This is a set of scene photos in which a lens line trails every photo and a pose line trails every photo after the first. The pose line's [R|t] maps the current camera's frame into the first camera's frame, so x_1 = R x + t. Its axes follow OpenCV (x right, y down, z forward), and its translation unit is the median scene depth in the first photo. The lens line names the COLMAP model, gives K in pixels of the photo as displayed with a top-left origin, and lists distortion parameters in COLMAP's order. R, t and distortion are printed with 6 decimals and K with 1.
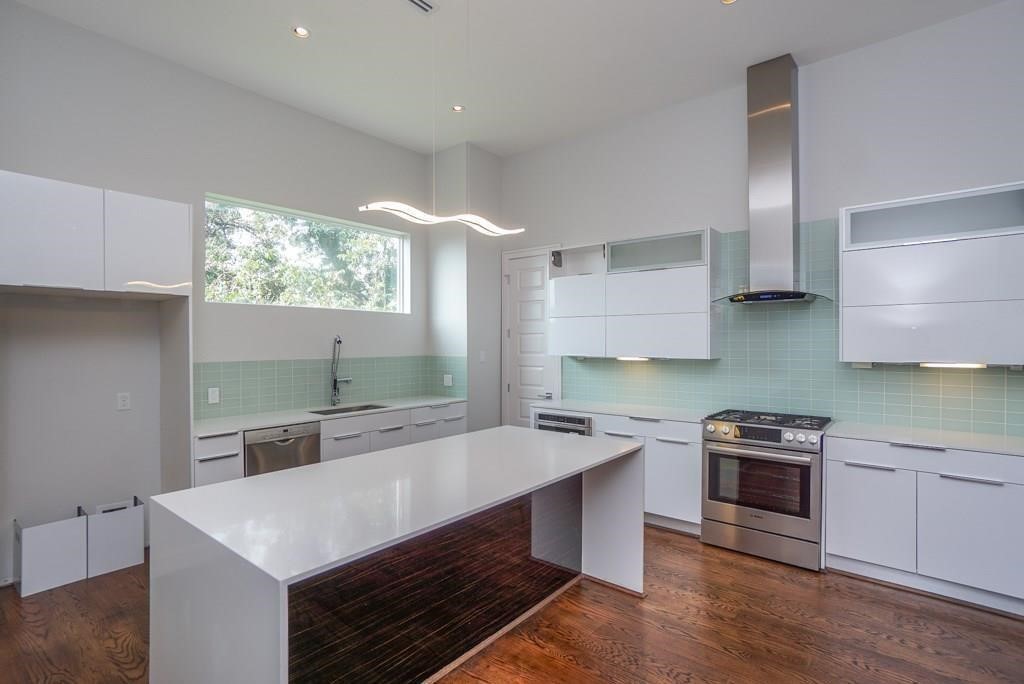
lens RADIAL K [[506.1, 0, 502.6], [0, 506.1, 343.2], [0, 0, 1]] dist [-0.031141, 0.024623]
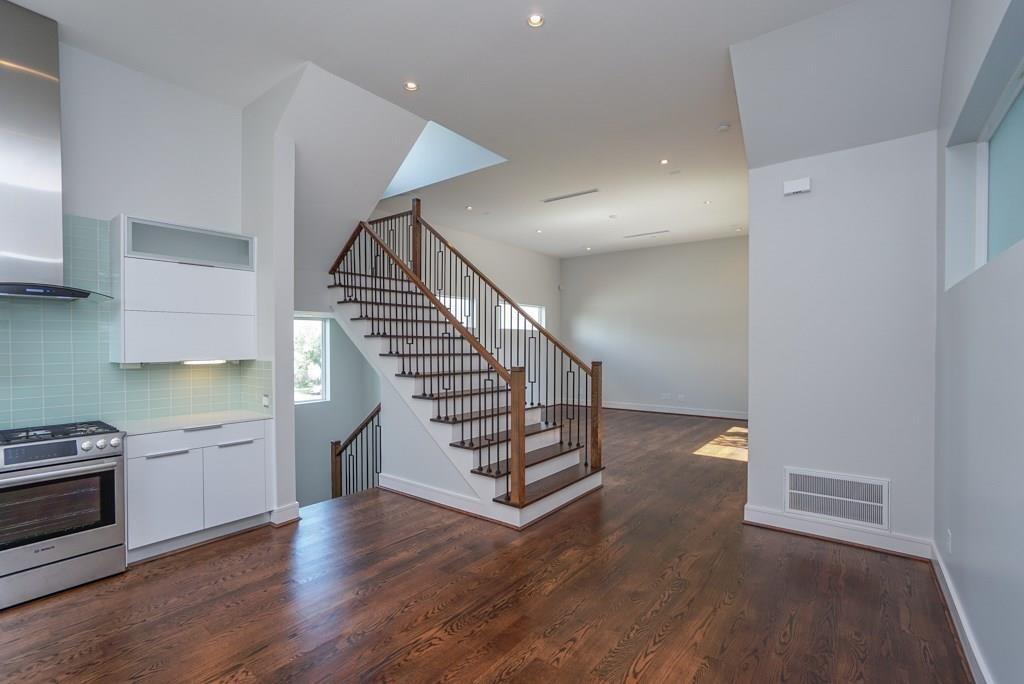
lens RADIAL K [[461.4, 0, 505.8], [0, 461.4, 347.9], [0, 0, 1]] dist [-0.048855, 0.024299]
pose [[-0.026739, -0.004960, 0.999630, -0.247431], [0.004904, 0.999975, 0.005093, 0.004249], [-0.999630, 0.005038, -0.026714, 0.214895]]
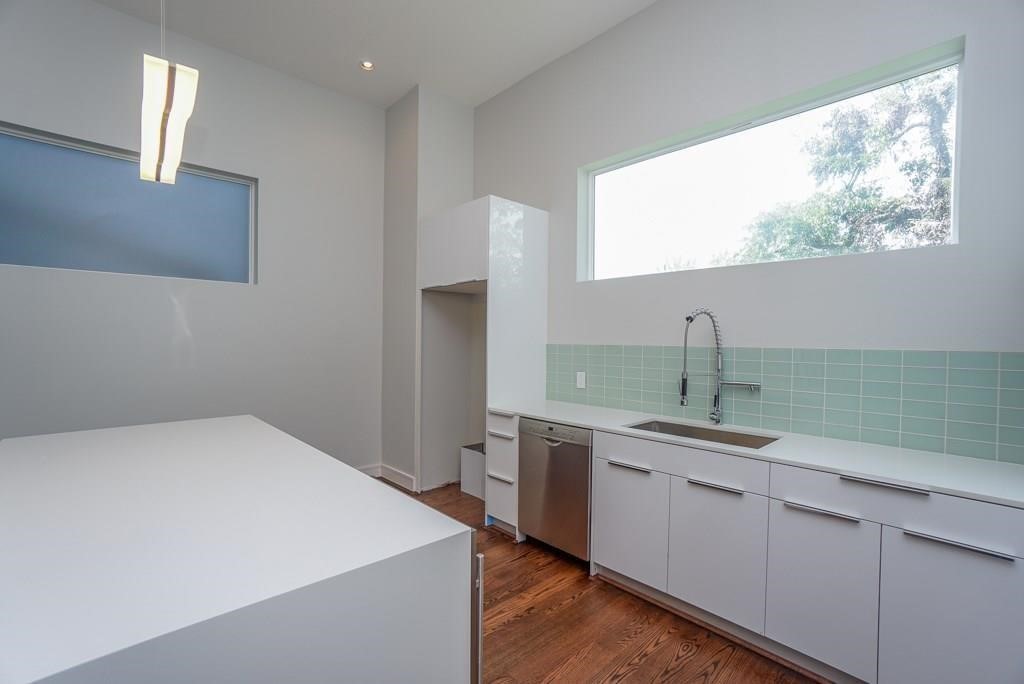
lens RADIAL K [[461.4, 0, 505.8], [0, 461.4, 347.9], [0, 0, 1]] dist [-0.048855, 0.024299]
pose [[-0.133861, 0.019777, -0.990803, 0.307034], [-0.011039, 0.999709, 0.021446, 0.028067], [0.990939, 0.013808, -0.133604, 1.013053]]
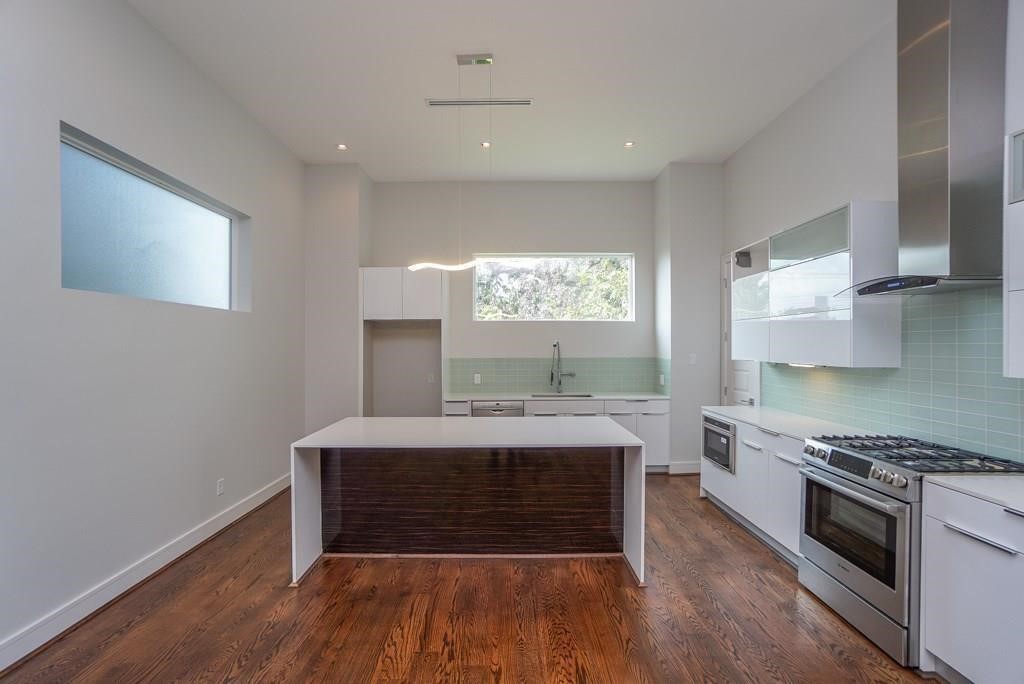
lens RADIAL K [[461.4, 0, 505.8], [0, 461.4, 347.9], [0, 0, 1]] dist [-0.048855, 0.024299]
pose [[0.641934, 0.004659, -0.766746, 0.638450], [-0.001675, 0.999988, 0.004674, -0.001740], [0.766758, -0.001716, 0.641933, 0.126498]]
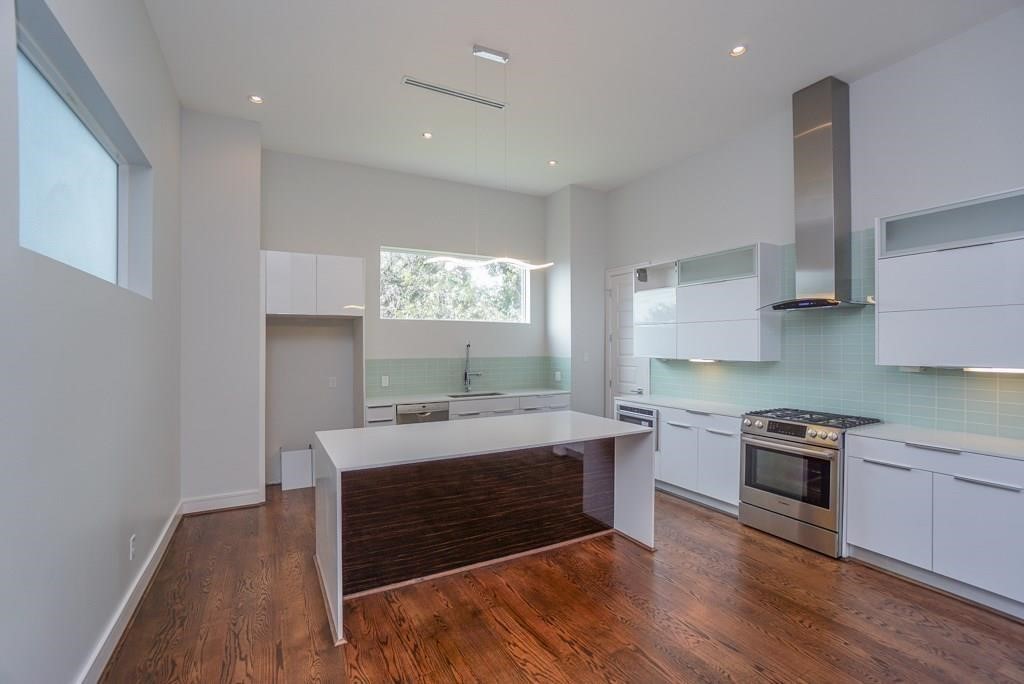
lens RADIAL K [[455.8, 0, 509.0], [0, 455.8, 346.7], [0, 0, 1]] dist [-0.048351, 0.023837]
pose [[0.930187, 0.001809, -0.367083, 0.274243], [-0.001663, 0.999998, 0.000713, -0.000495], [0.367083, -0.000052, 0.930188, -0.128632]]
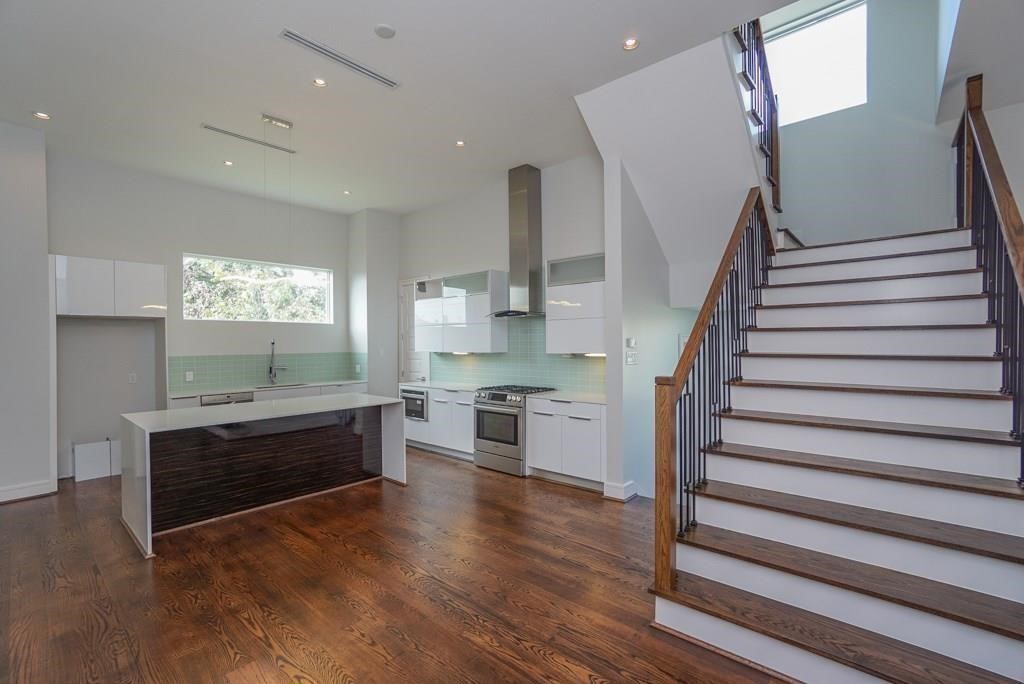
lens RADIAL K [[455.8, 0, 509.0], [0, 455.8, 346.7], [0, 0, 1]] dist [-0.048351, 0.023837]
pose [[0.999576, -0.005798, -0.028521, 0.535368], [0.005987, 0.999960, 0.006571, 0.003658], [0.028481, -0.006739, 0.999572, -0.455816]]
